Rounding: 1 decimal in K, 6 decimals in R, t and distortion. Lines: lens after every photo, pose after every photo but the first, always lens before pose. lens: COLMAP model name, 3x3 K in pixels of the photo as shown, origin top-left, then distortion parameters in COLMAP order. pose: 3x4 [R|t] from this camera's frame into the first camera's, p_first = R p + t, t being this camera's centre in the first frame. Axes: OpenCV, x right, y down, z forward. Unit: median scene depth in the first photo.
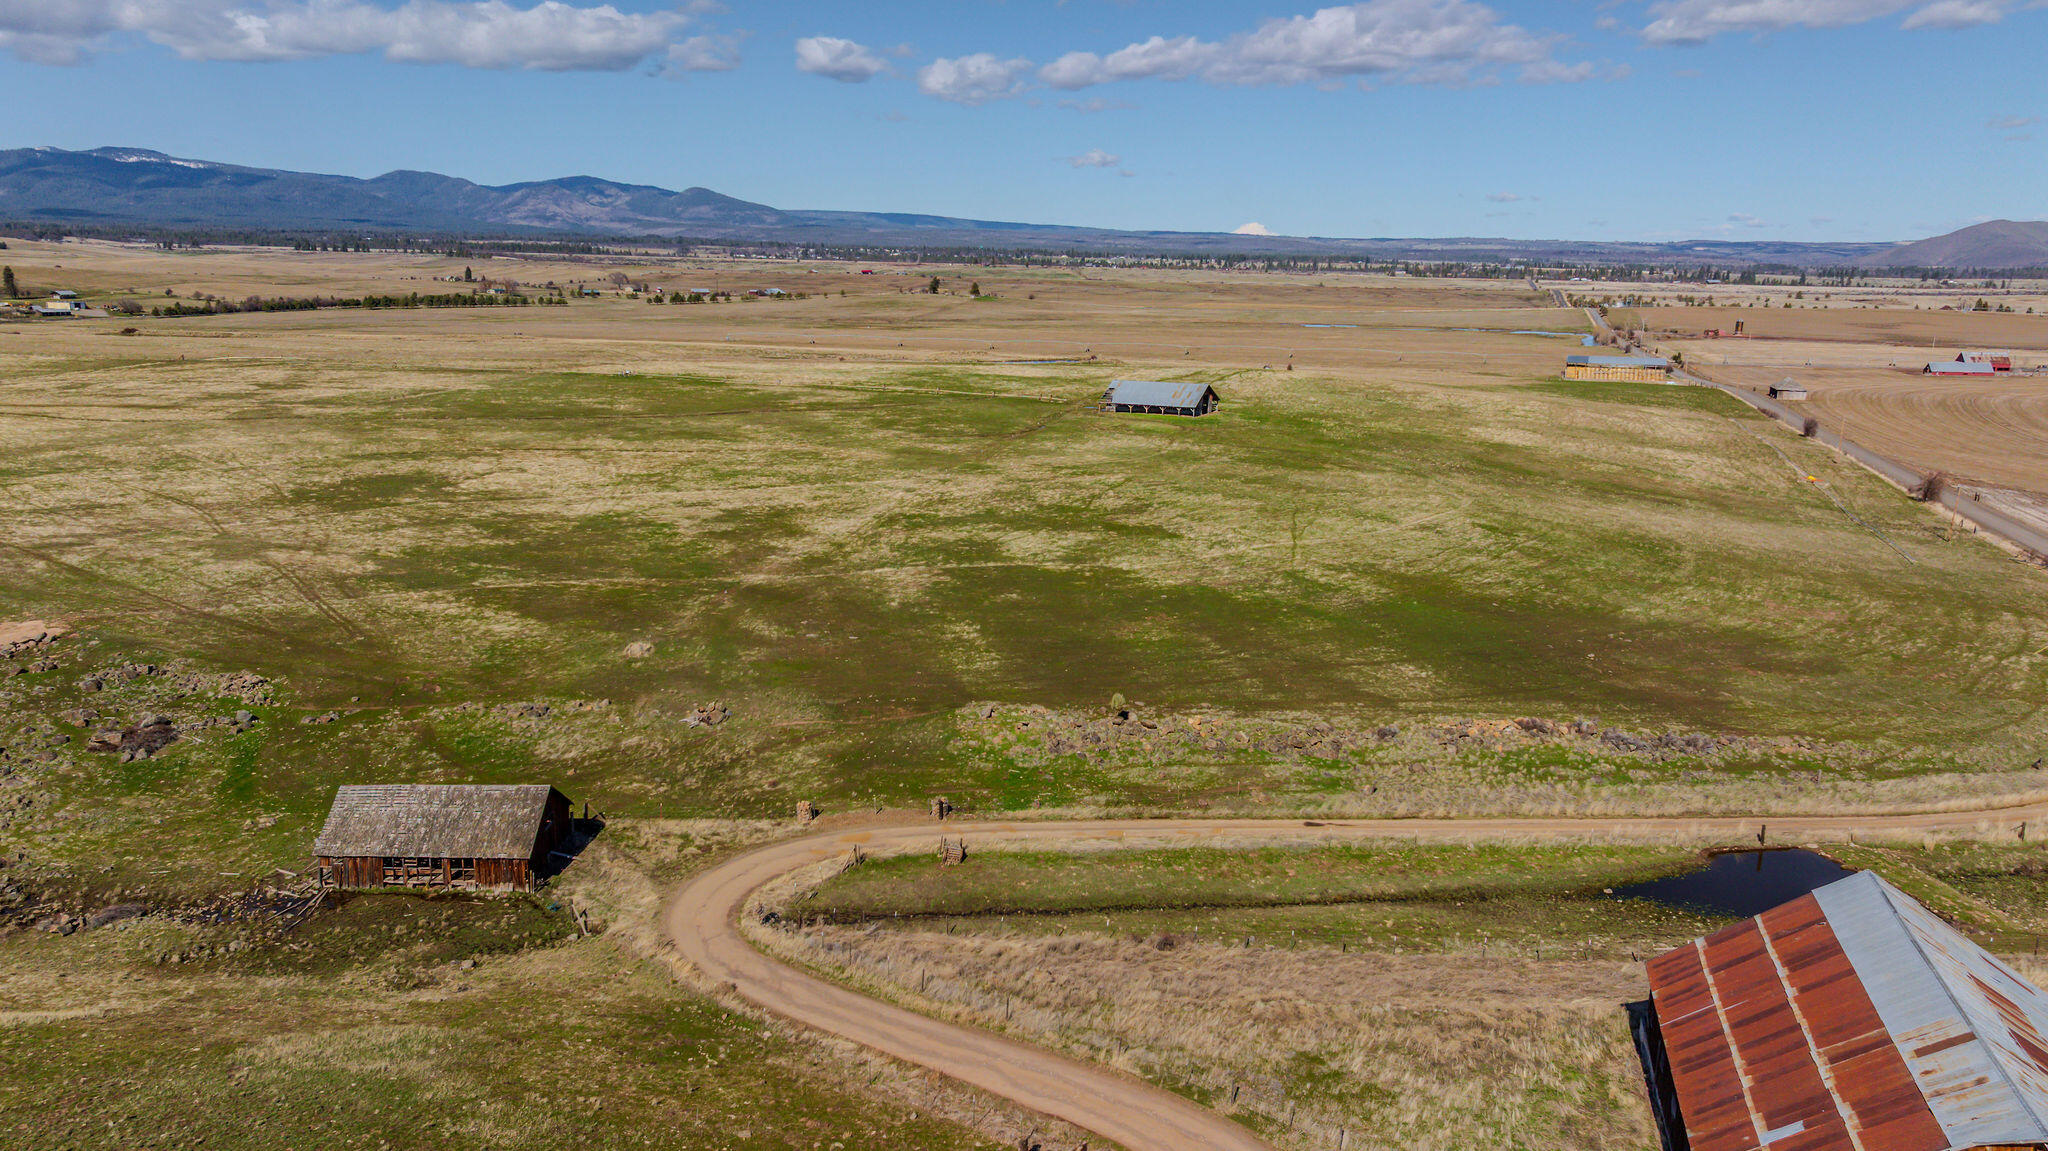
lens RADIAL K [[1457.5, 0, 1042.7], [0, 1457.5, 582.1], [0, 0, 1]] dist [-0.028491, 0.035329]
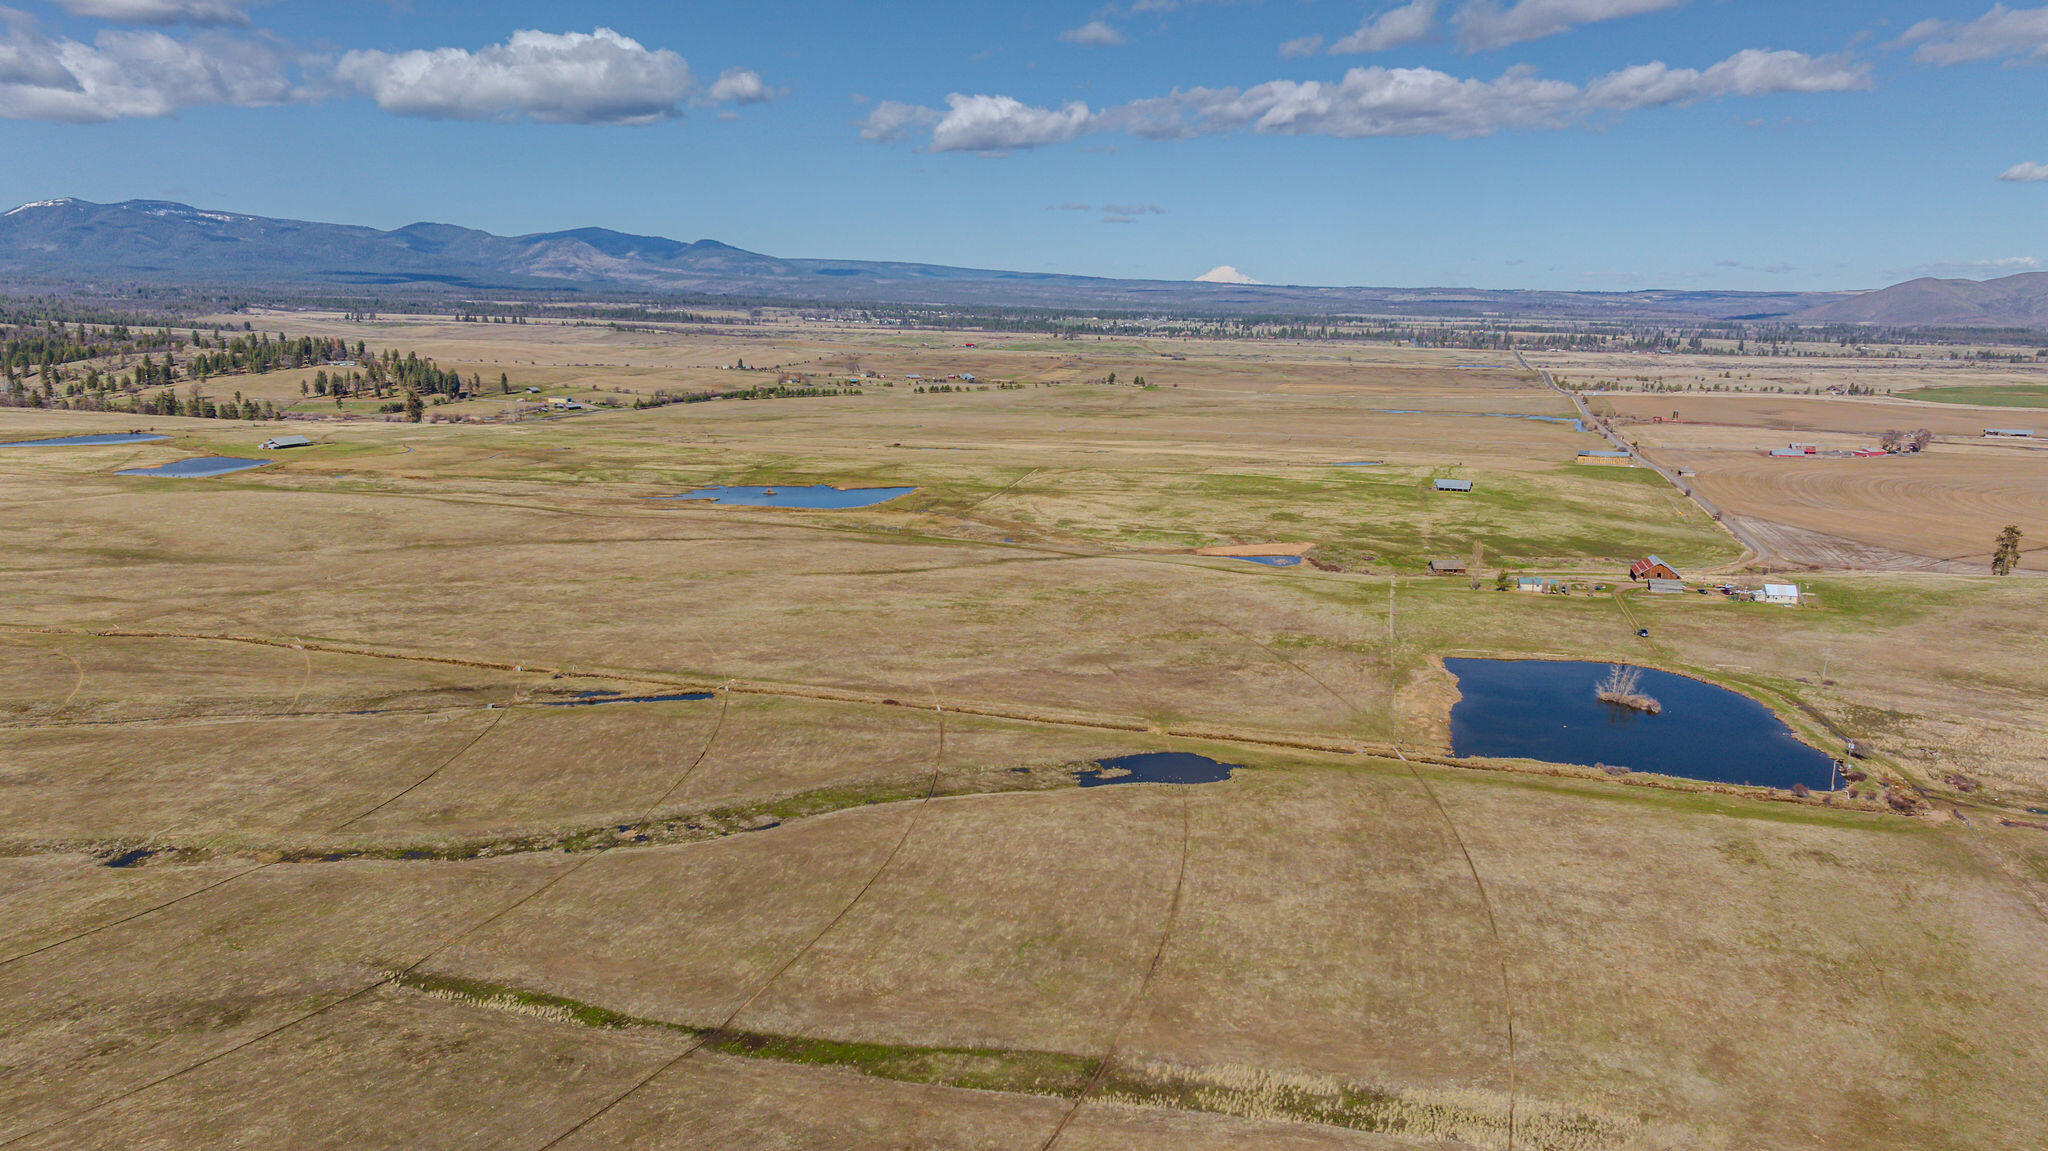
lens RADIAL K [[1457.5, 0, 1038.7], [0, 1457.5, 594.4], [0, 0, 1]] dist [-0.028491, 0.035329]
pose [[0.999799, -0.003967, 0.019649, -0.216892], [0.004307, 0.999841, -0.017298, 0.036345], [-0.019577, 0.017379, 0.999657, -0.501775]]
